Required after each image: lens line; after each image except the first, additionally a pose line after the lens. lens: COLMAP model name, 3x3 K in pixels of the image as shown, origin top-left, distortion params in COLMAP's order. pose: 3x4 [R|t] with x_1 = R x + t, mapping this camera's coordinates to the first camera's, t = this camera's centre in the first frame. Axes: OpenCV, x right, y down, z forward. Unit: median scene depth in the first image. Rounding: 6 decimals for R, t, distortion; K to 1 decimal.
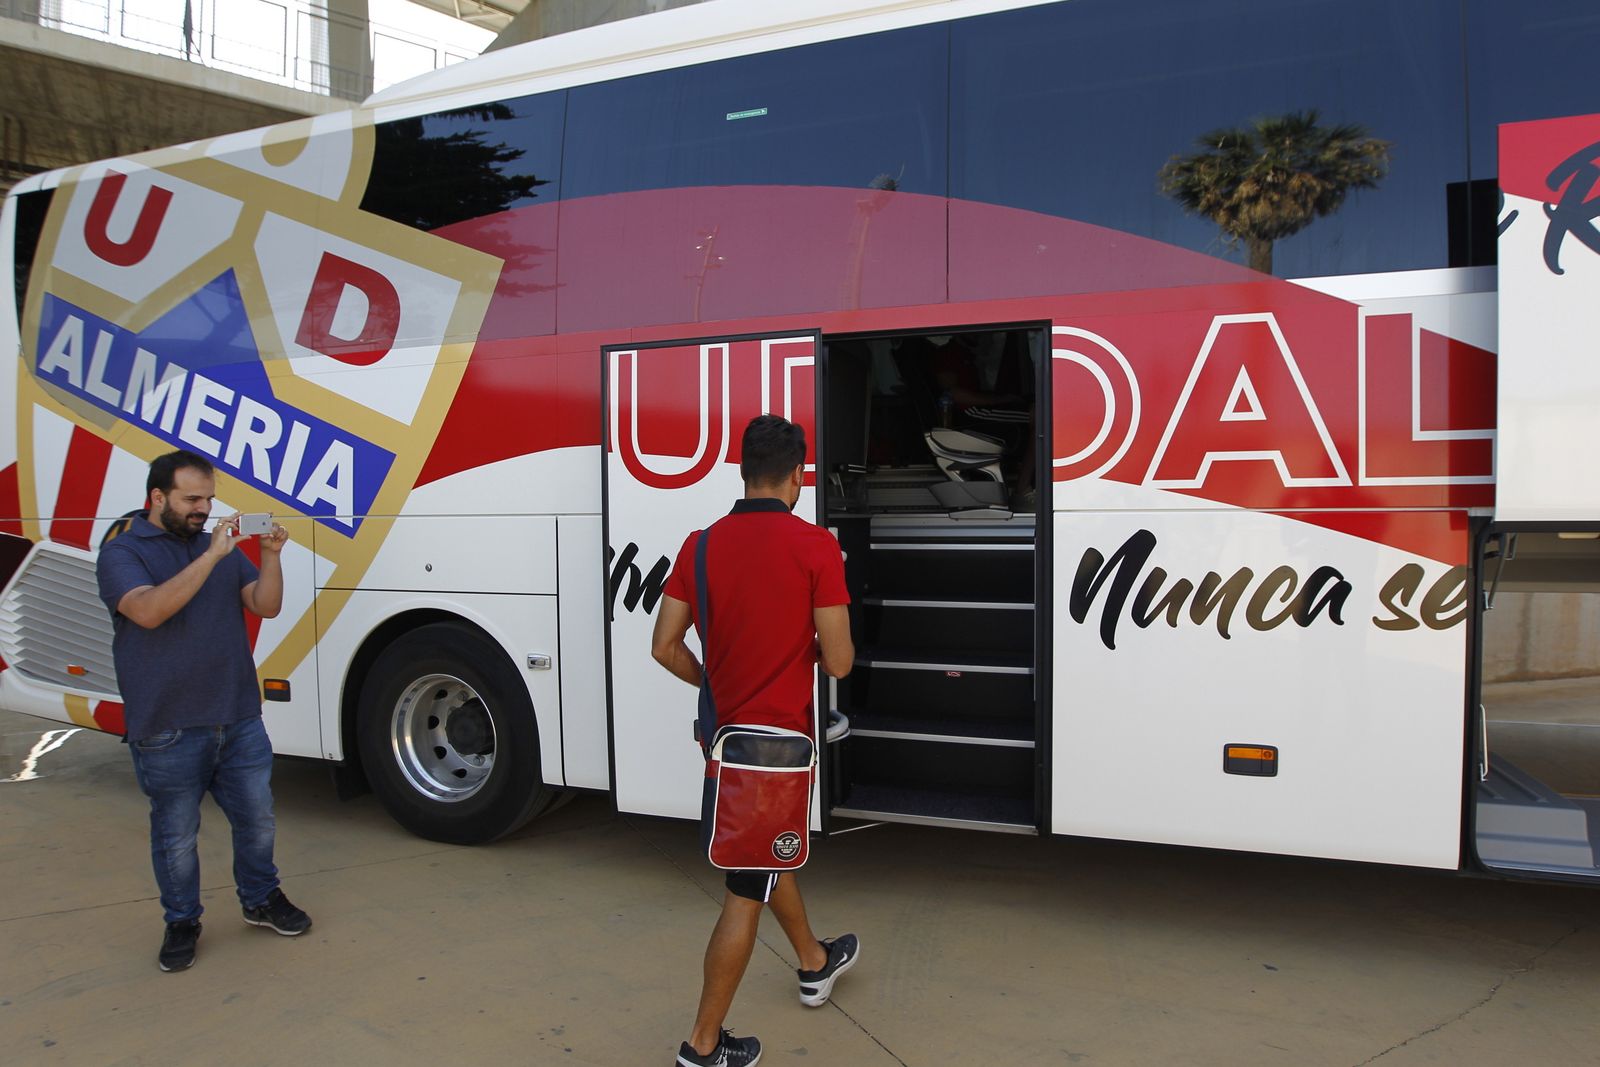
lens RADIAL K [[945.2, 0, 808.2], [0, 945.2, 547.9], [0, 0, 1]] dist [-0.061804, 0.031222]
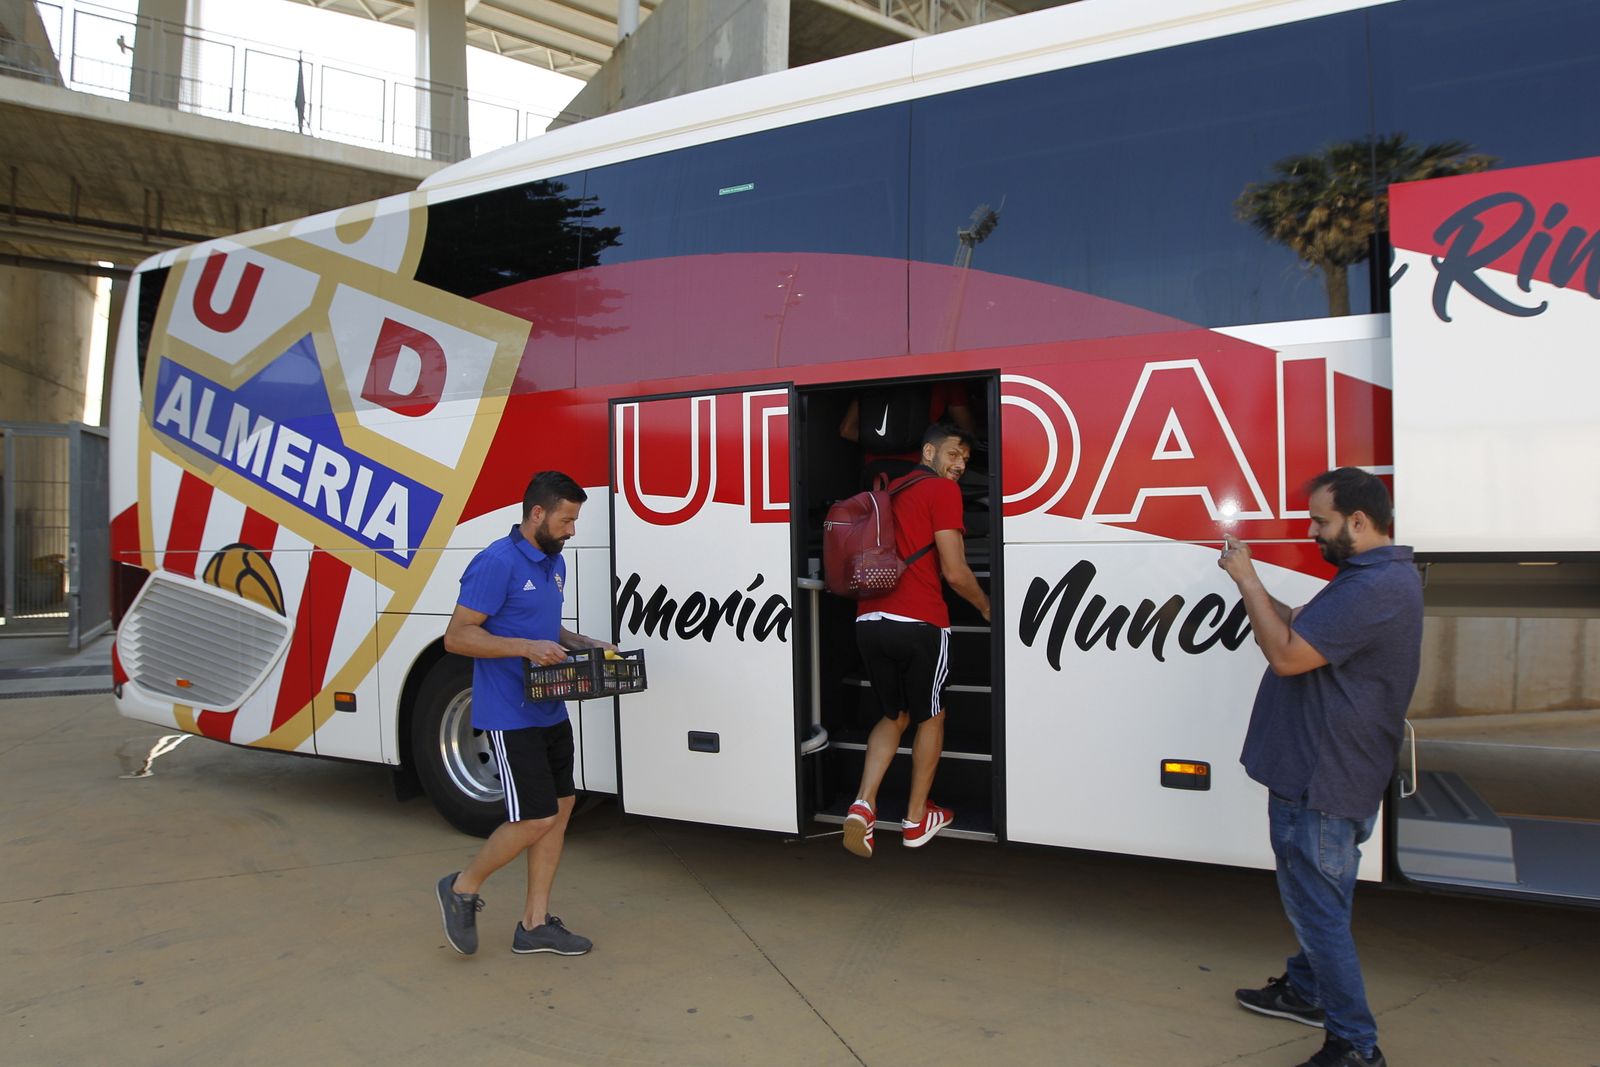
lens RADIAL K [[945.2, 0, 808.2], [0, 945.2, 547.9], [0, 0, 1]] dist [-0.061804, 0.031222]
pose [[0.995088, -0.006227, -0.098803, 0.108009], [0.004060, 0.999747, -0.022124, -0.008029], [0.098916, 0.021614, 0.994861, -0.084048]]
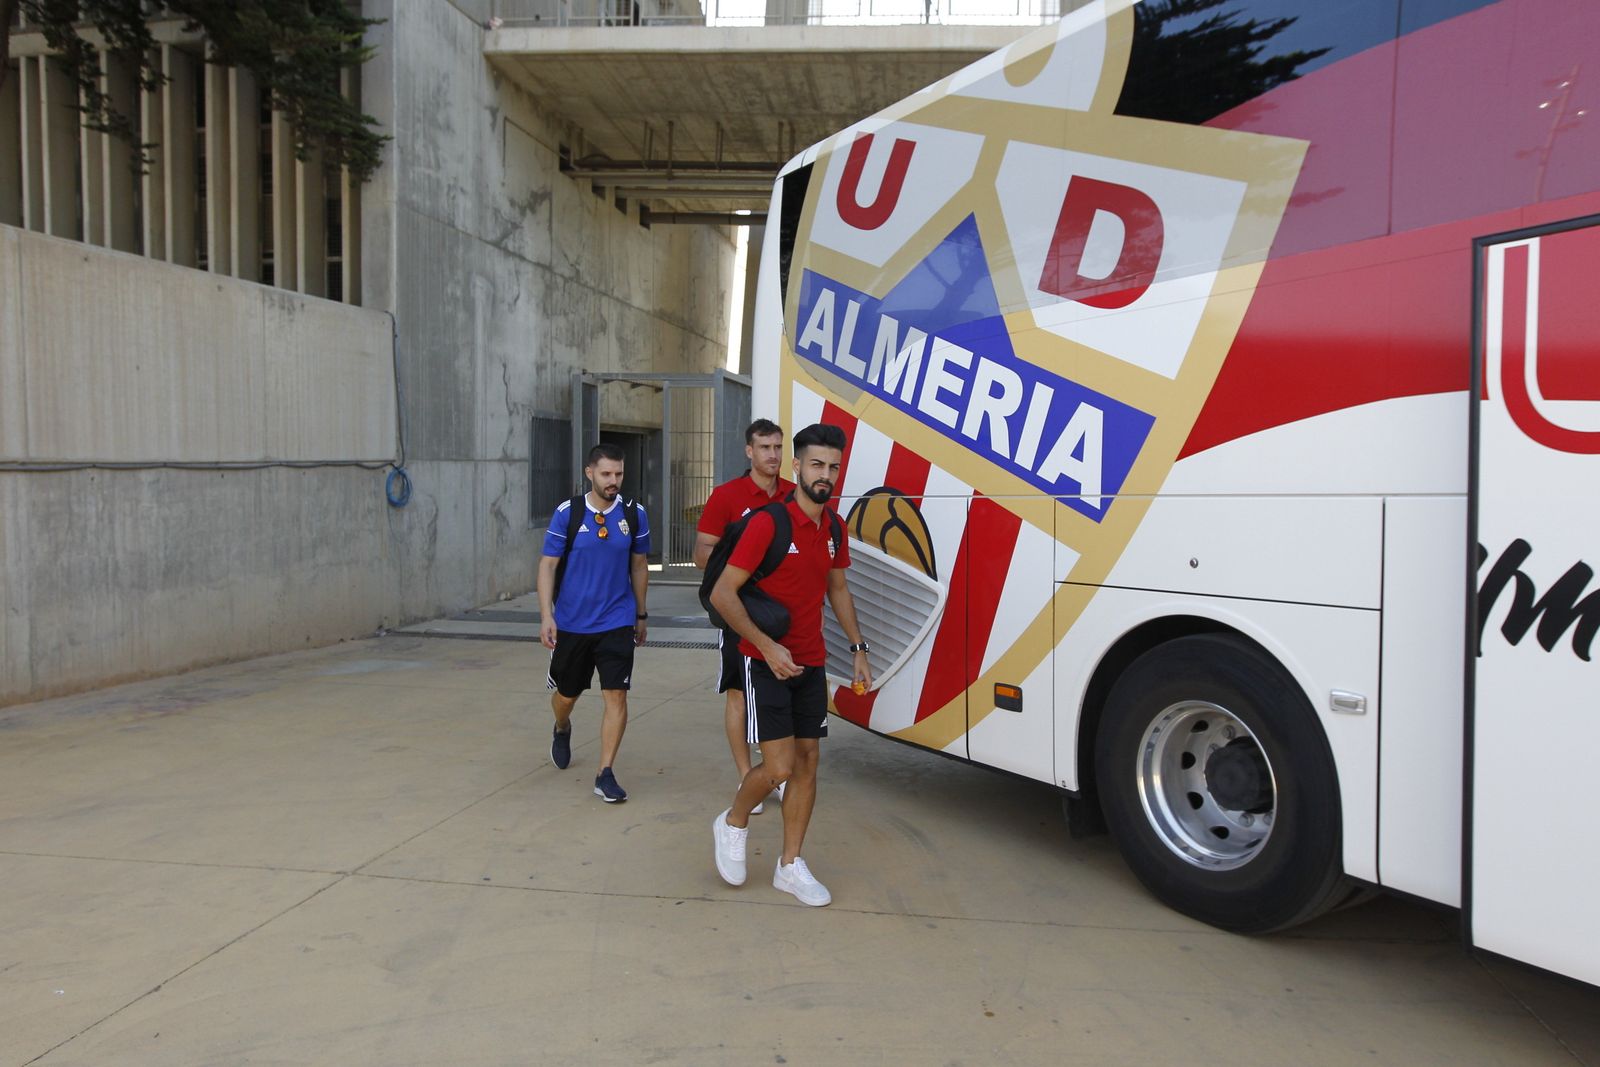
lens RADIAL K [[1097.3, 0, 801.1], [0, 1097.3, 549.6], [0, 0, 1]] dist [-0.088950, 0.076741]
pose [[0.768393, 0.031928, -0.639181, -0.079938], [-0.022018, 0.999482, 0.023456, -0.003505], [0.639599, -0.003950, 0.768699, 0.102907]]
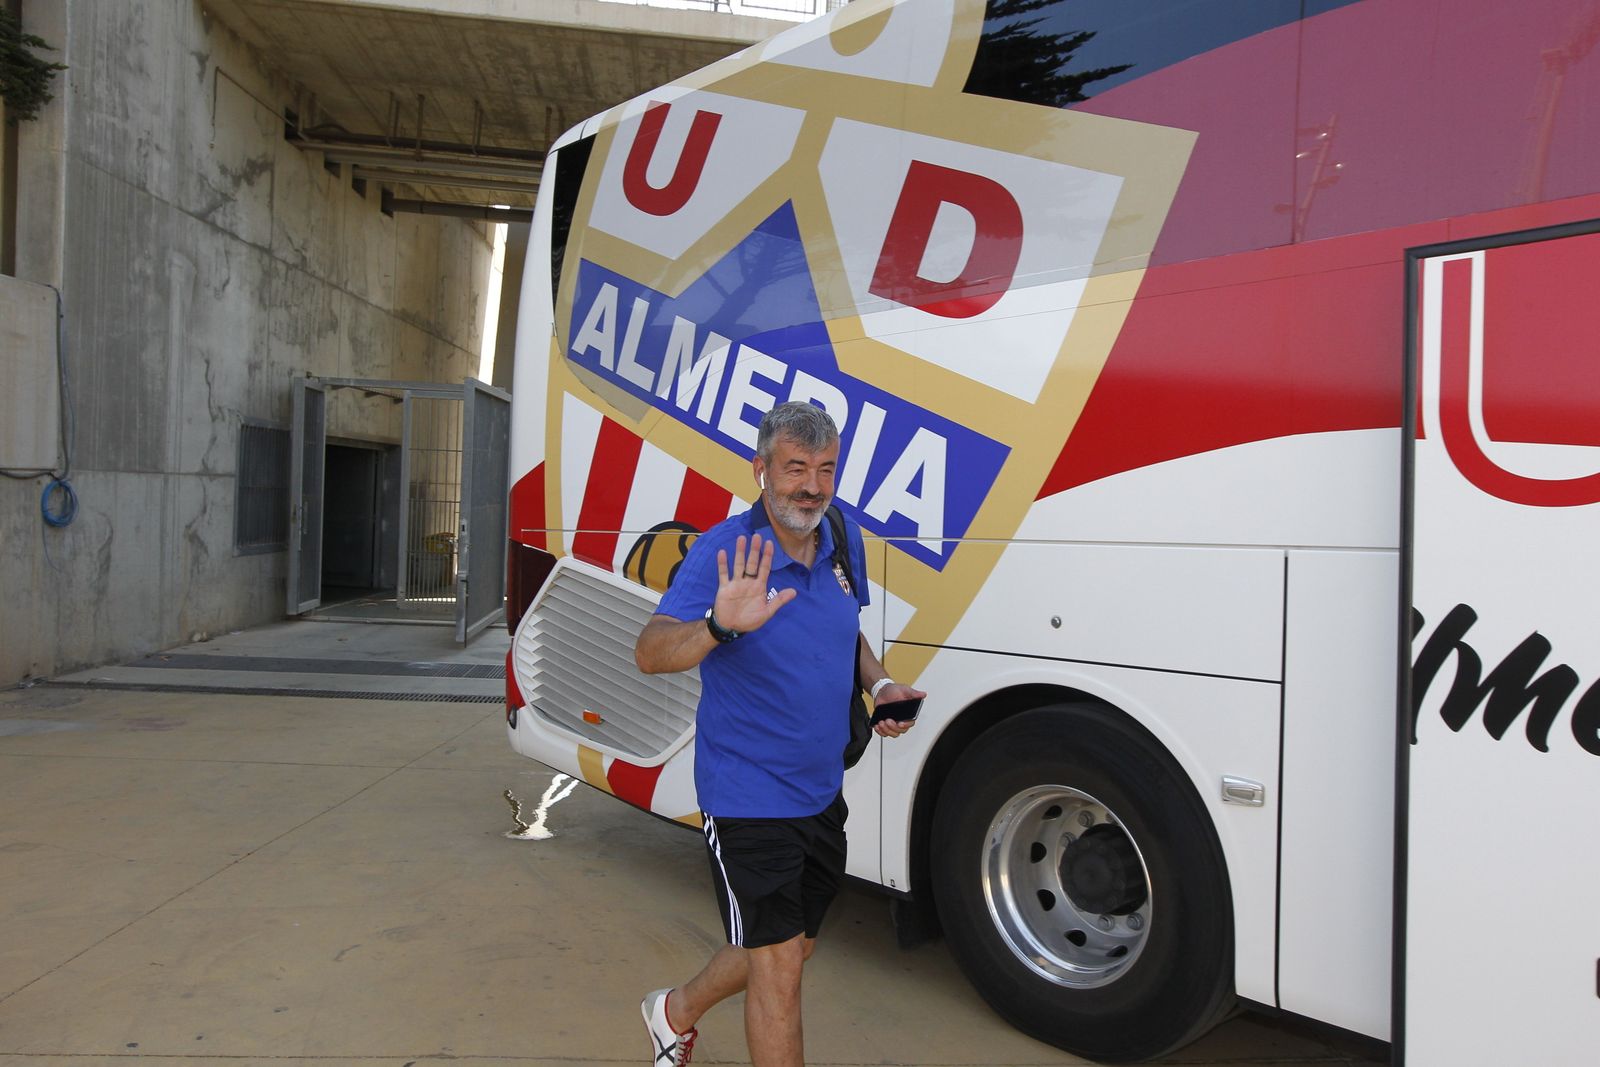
lens RADIAL K [[1164.8, 0, 801.3], [0, 1164.8, 541.5], [0, 0, 1]] dist [-0.069265, 0.063601]
pose [[0.884140, 0.026914, -0.466446, -0.179281], [-0.040718, 0.998980, -0.019540, -0.010984], [0.465444, 0.036269, 0.884334, 0.196721]]
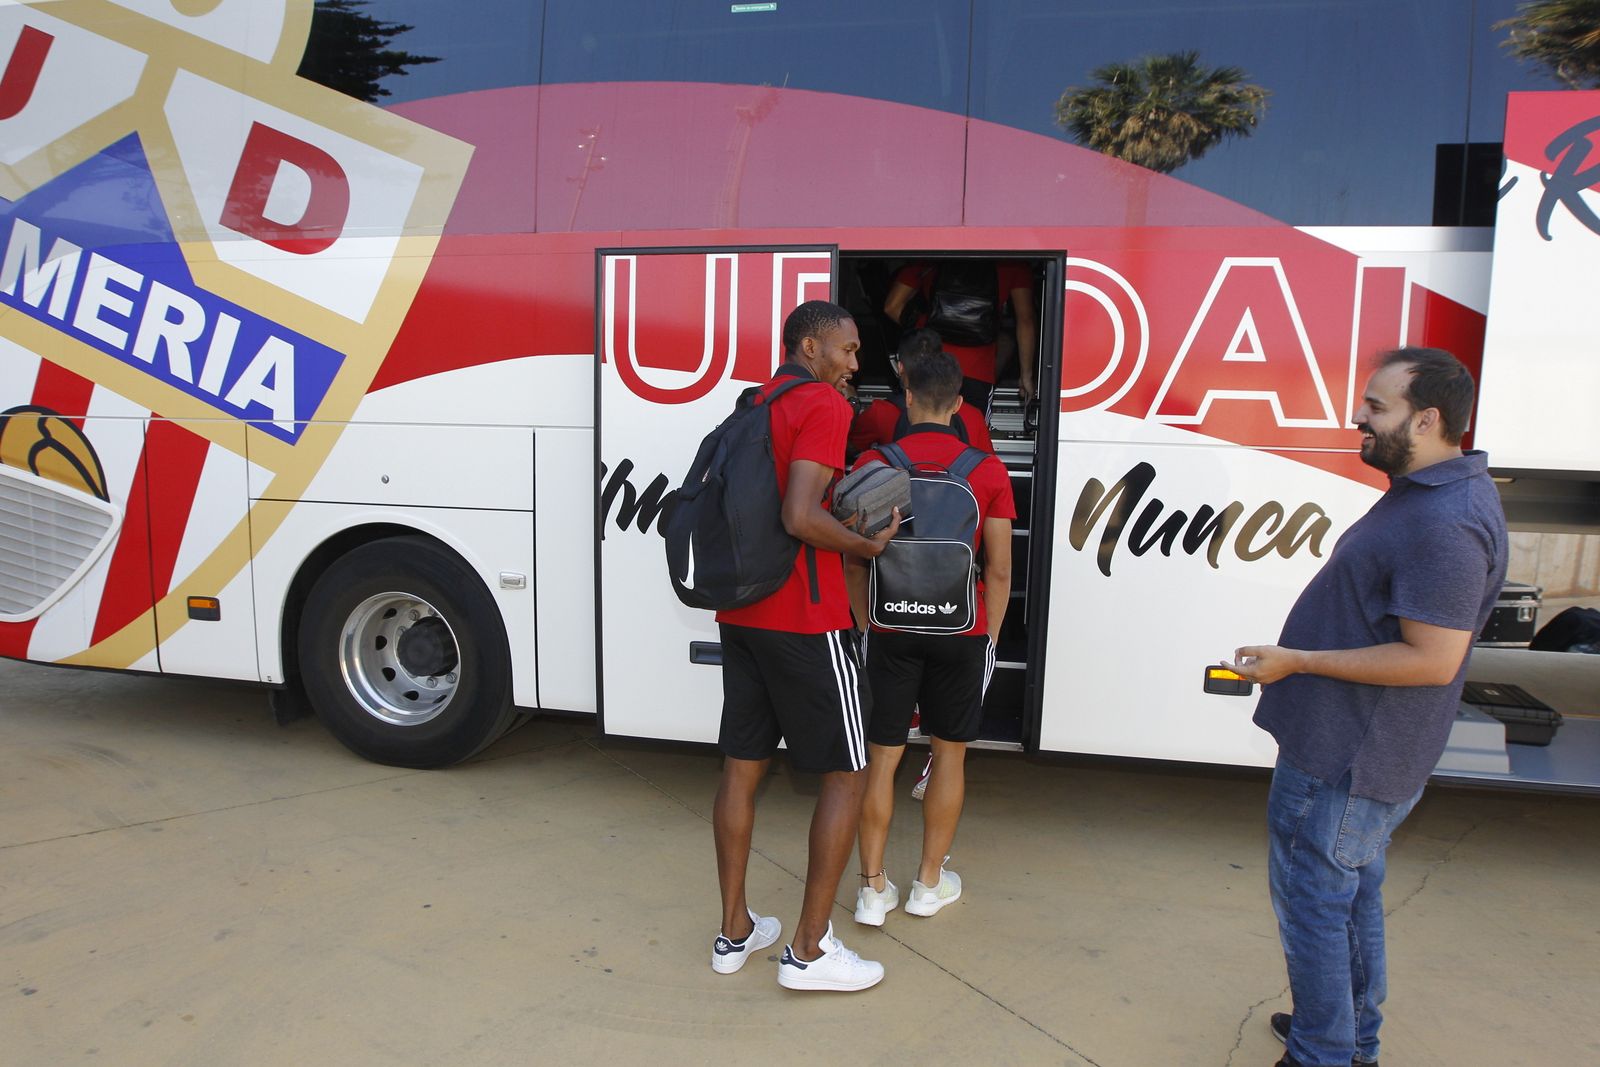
lens RADIAL K [[945.8, 0, 802.3], [0, 945.8, 548.2], [0, 0, 1]] dist [-0.062446, 0.029030]
pose [[0.989172, 0.015858, 0.145902, -0.122881], [-0.028562, 0.995938, 0.085389, -0.001841], [-0.143956, -0.088631, 0.985607, 0.016058]]
